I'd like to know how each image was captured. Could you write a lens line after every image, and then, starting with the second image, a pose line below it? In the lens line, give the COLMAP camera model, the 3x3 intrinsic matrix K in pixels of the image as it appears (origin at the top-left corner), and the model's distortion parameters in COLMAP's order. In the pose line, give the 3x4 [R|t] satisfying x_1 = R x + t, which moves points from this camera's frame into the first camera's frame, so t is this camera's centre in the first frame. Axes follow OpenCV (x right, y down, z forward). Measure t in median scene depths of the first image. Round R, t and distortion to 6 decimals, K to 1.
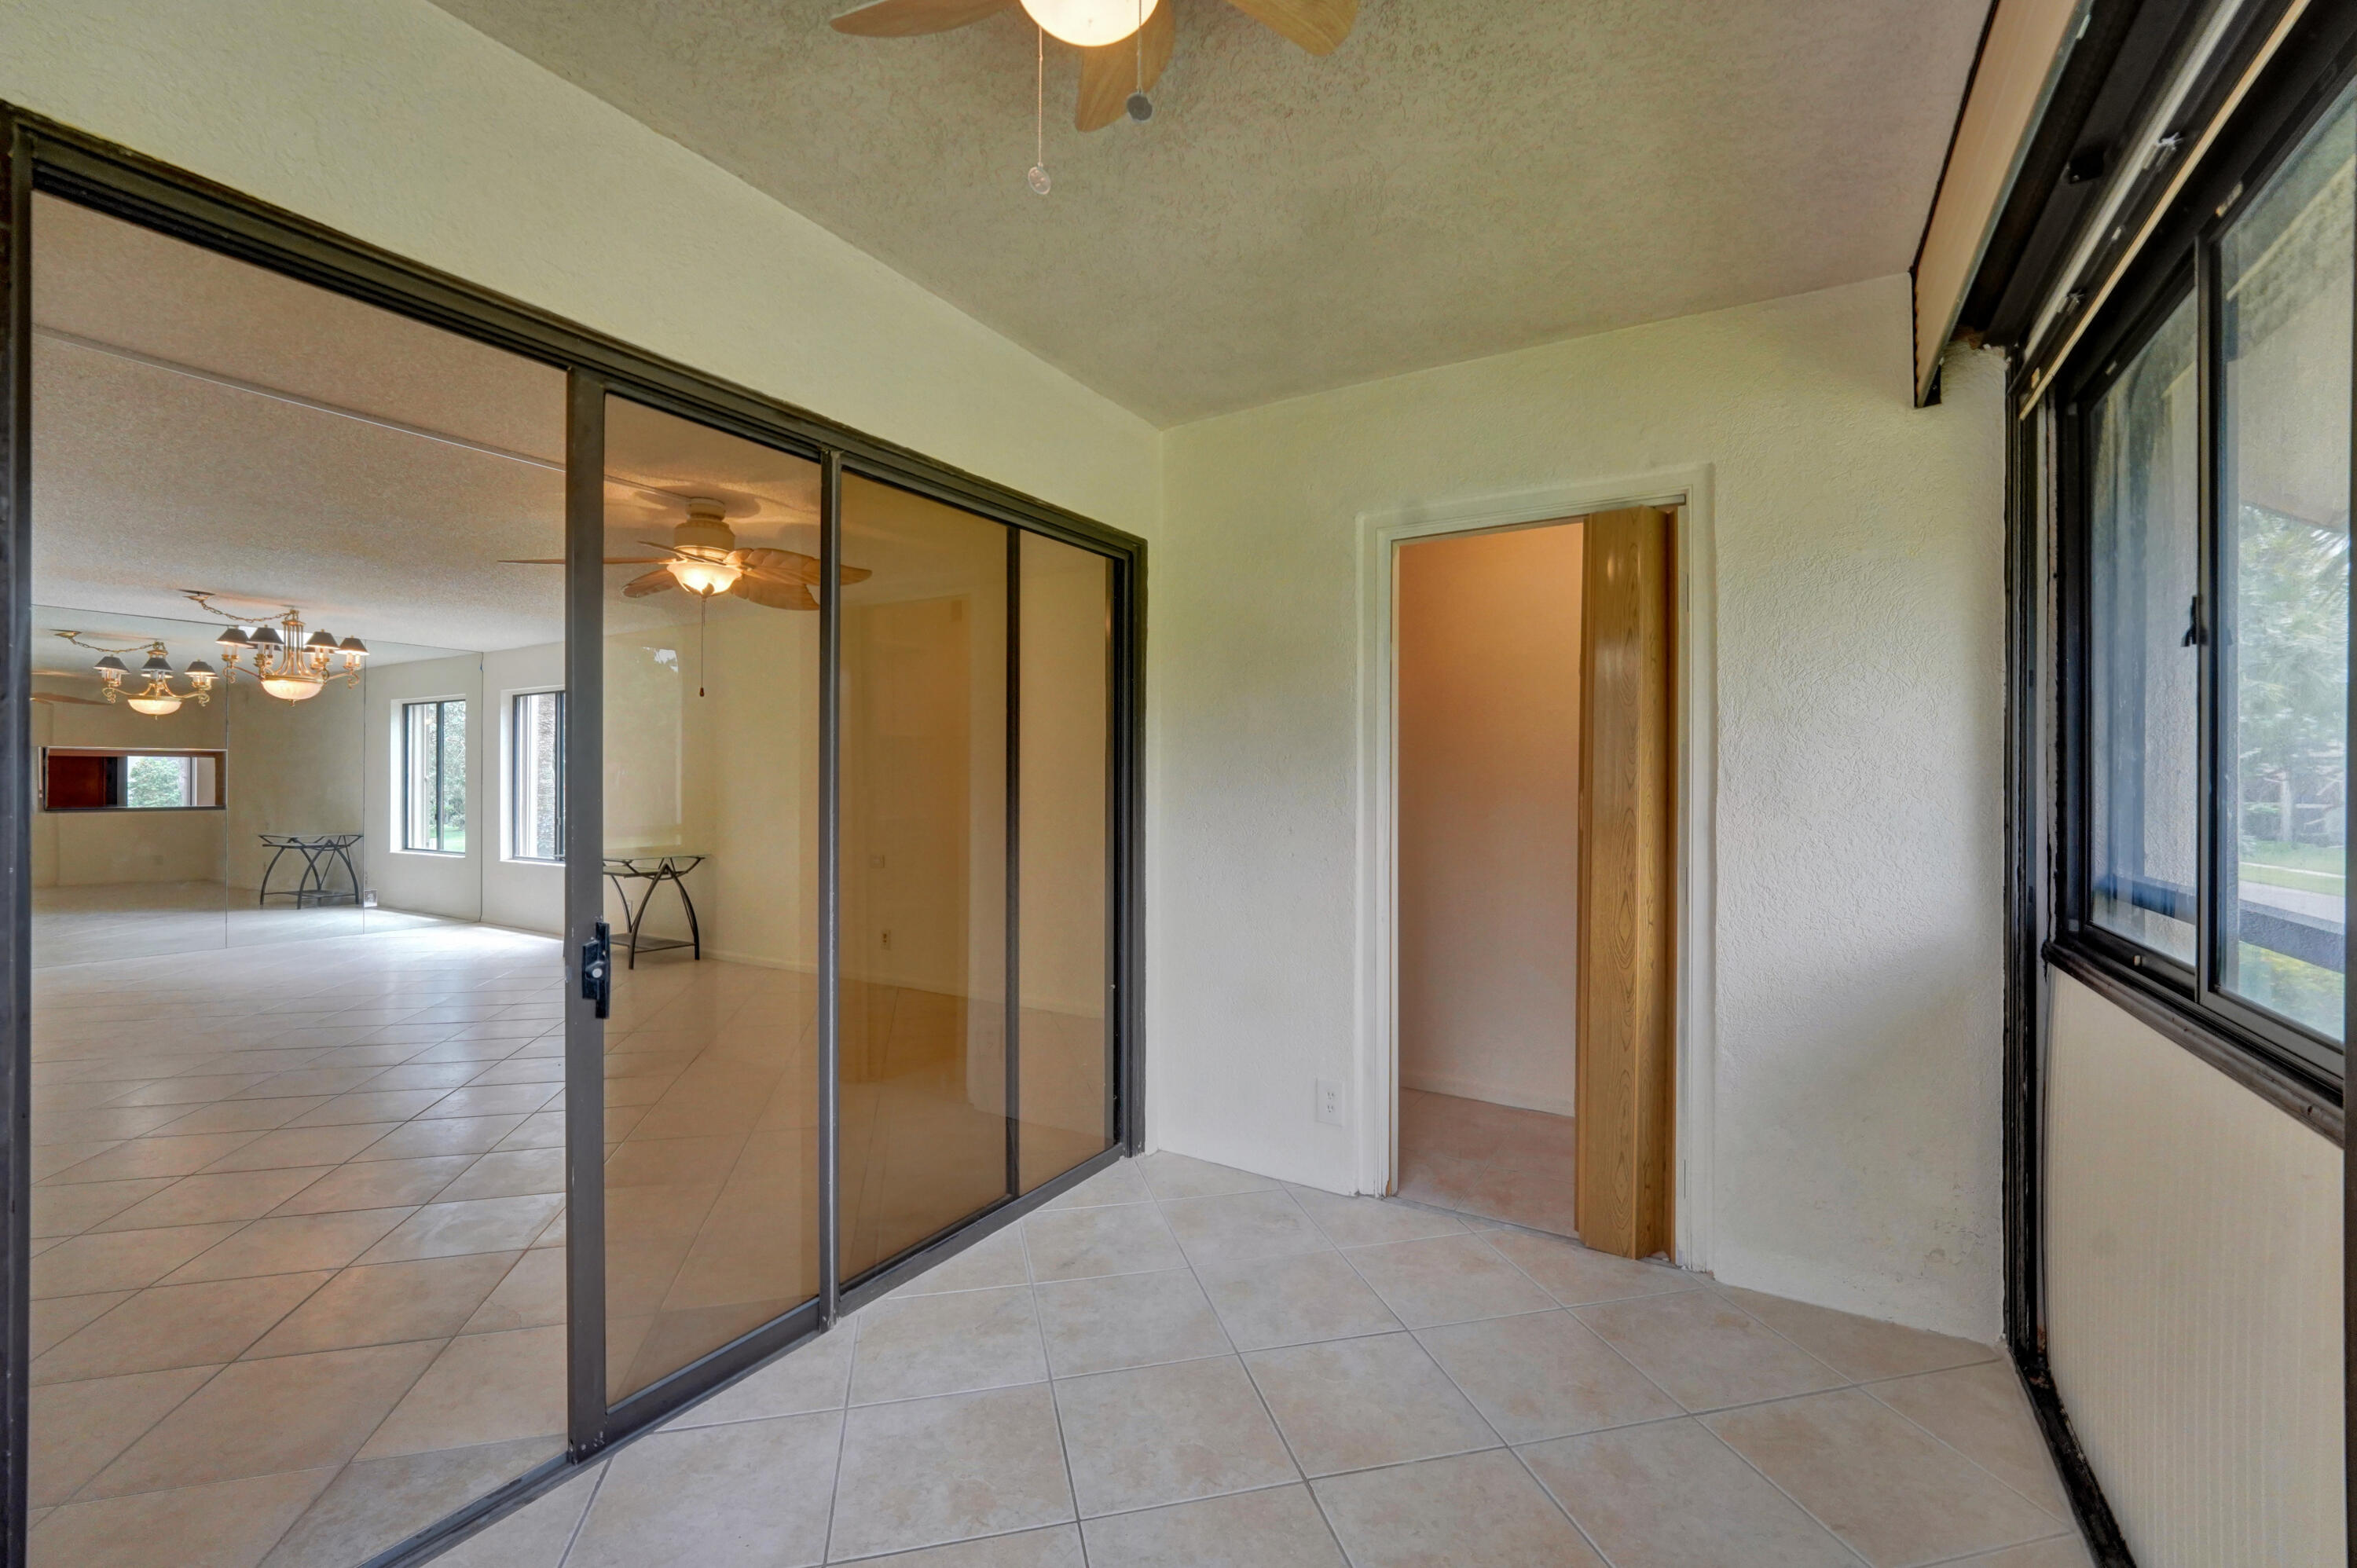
lens RADIAL K [[994.8, 0, 1180.0], [0, 994.8, 778.7], [0, 0, 1]] dist [-0.018448, 0.000050]
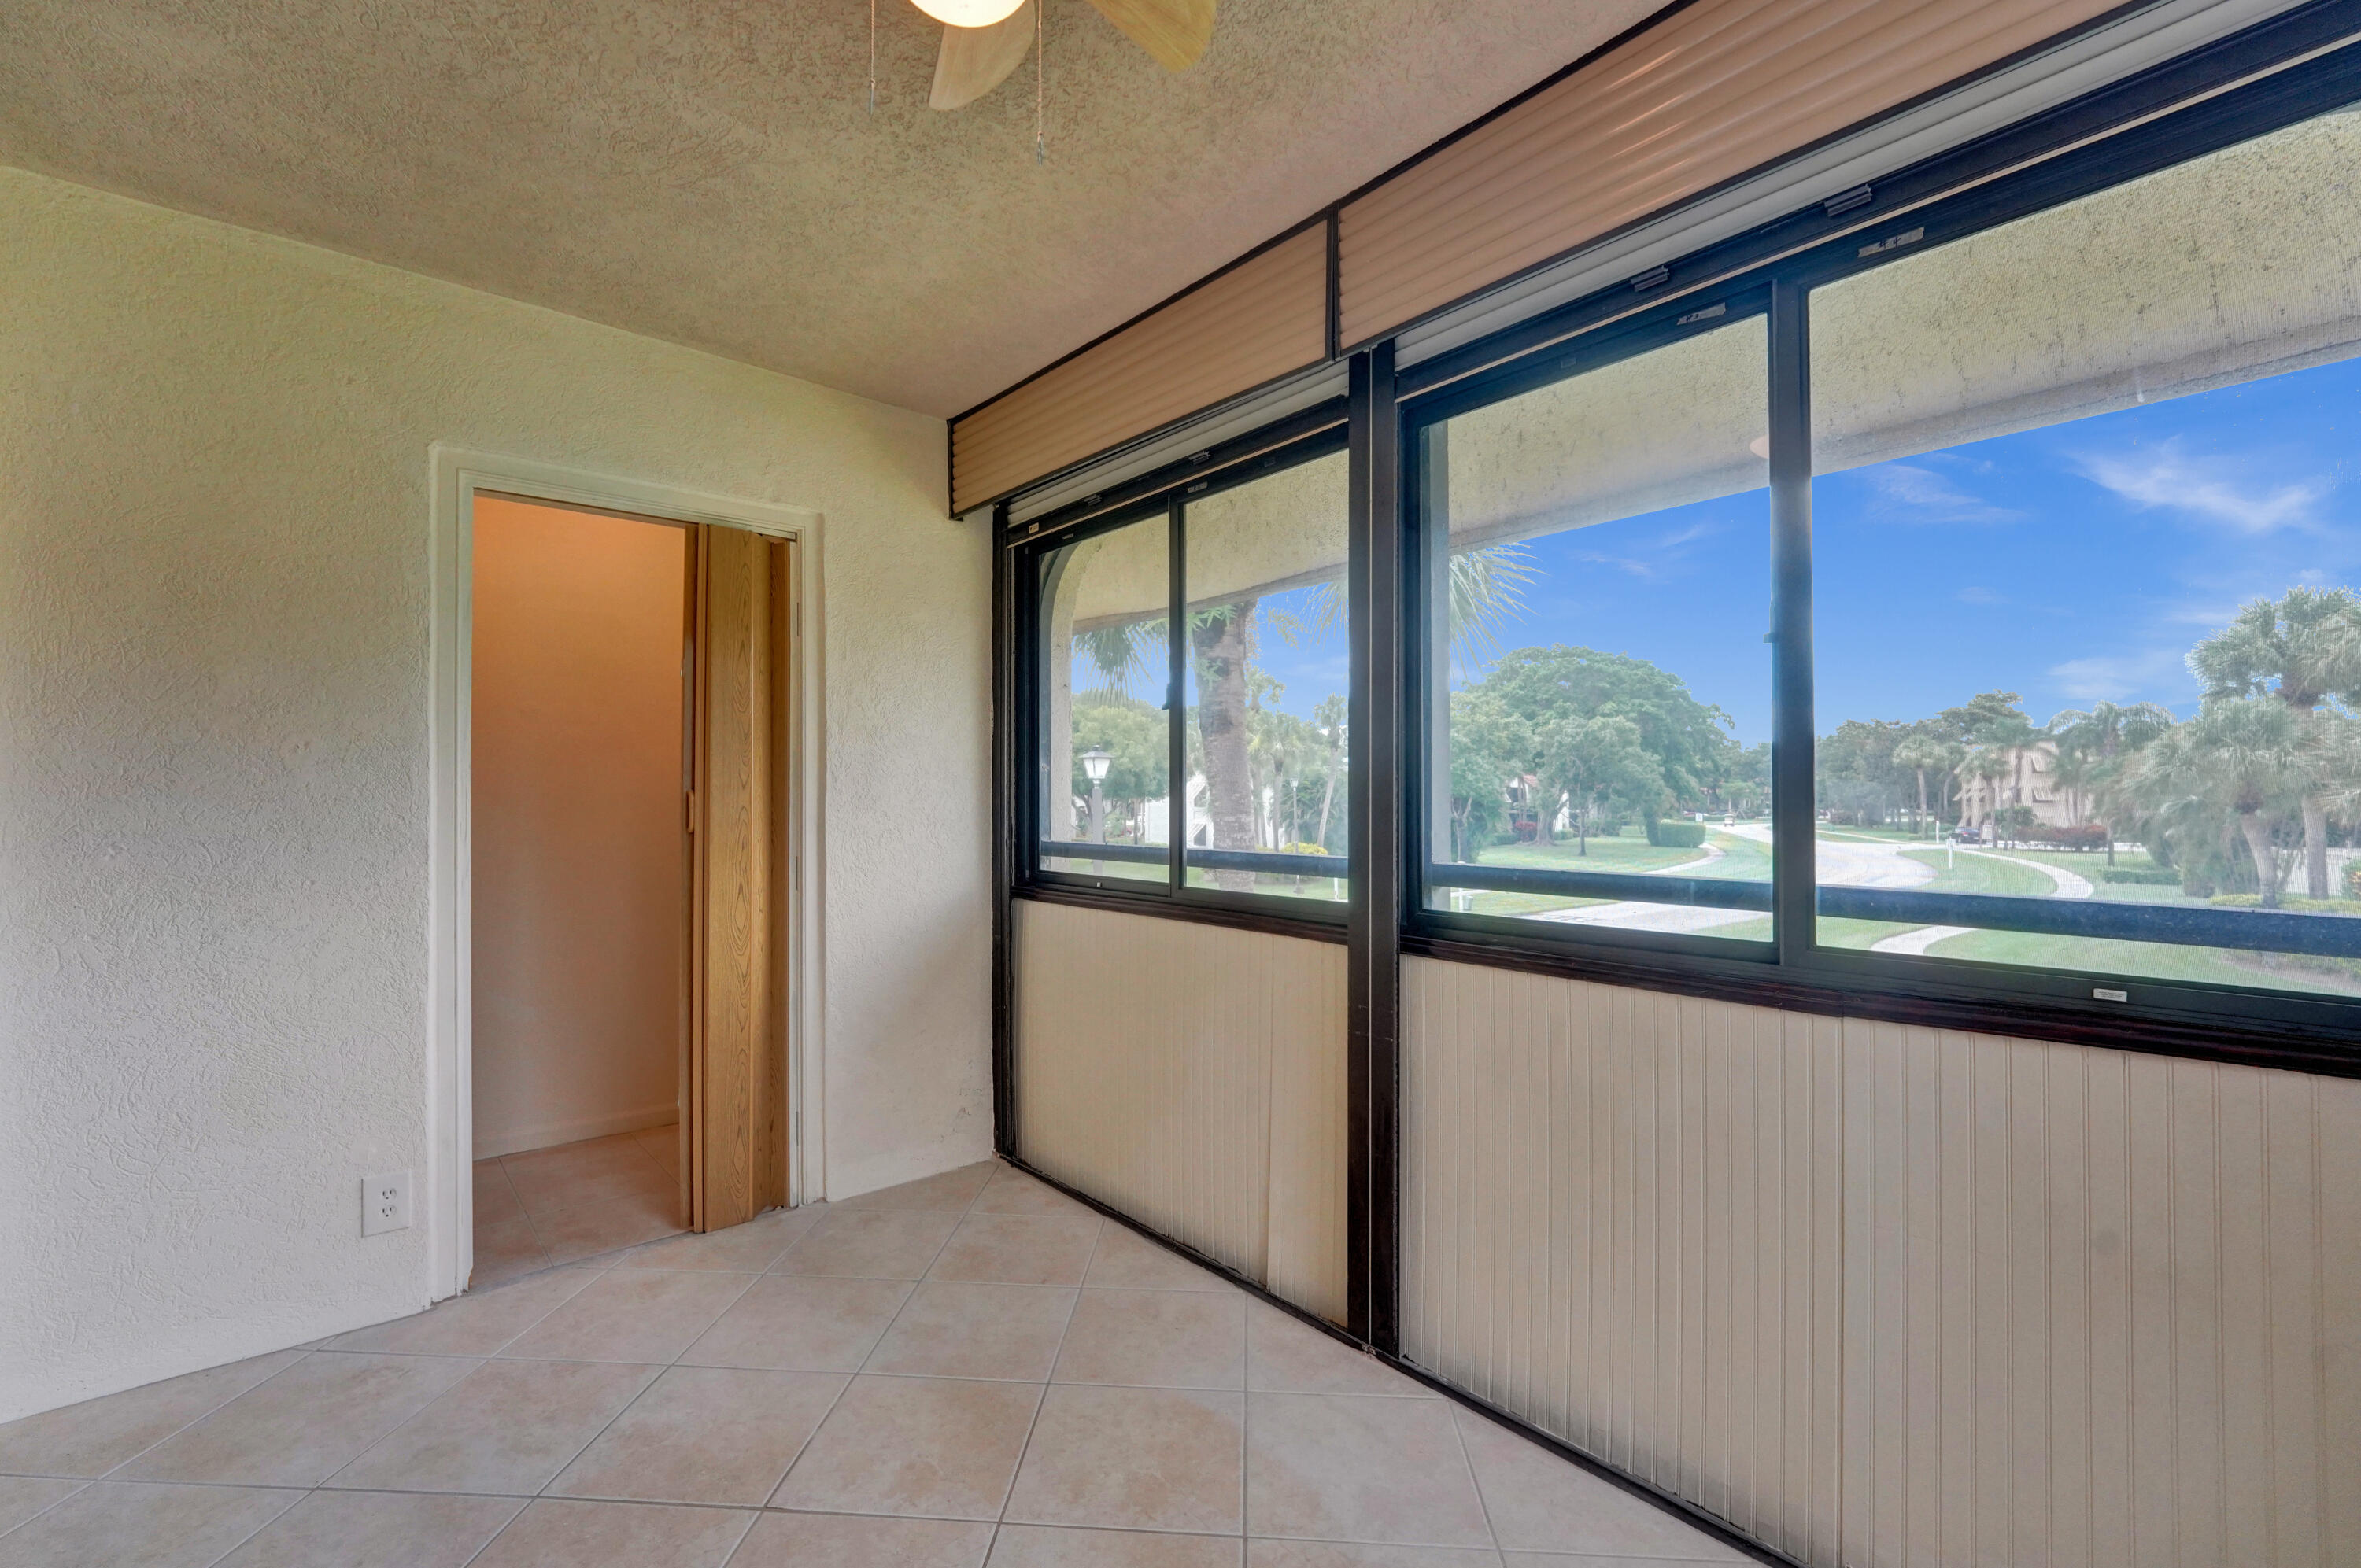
lens RADIAL K [[986.3, 0, 1187.1], [0, 986.3, 790.5], [0, 0, 1]] dist [-0.001608, -0.000137]
pose [[0.297632, 0.001220, 0.954680, -0.464138], [0.000400, 0.999999, -0.001403, 0.014185], [-0.954681, 0.000800, 0.297631, 0.230503]]
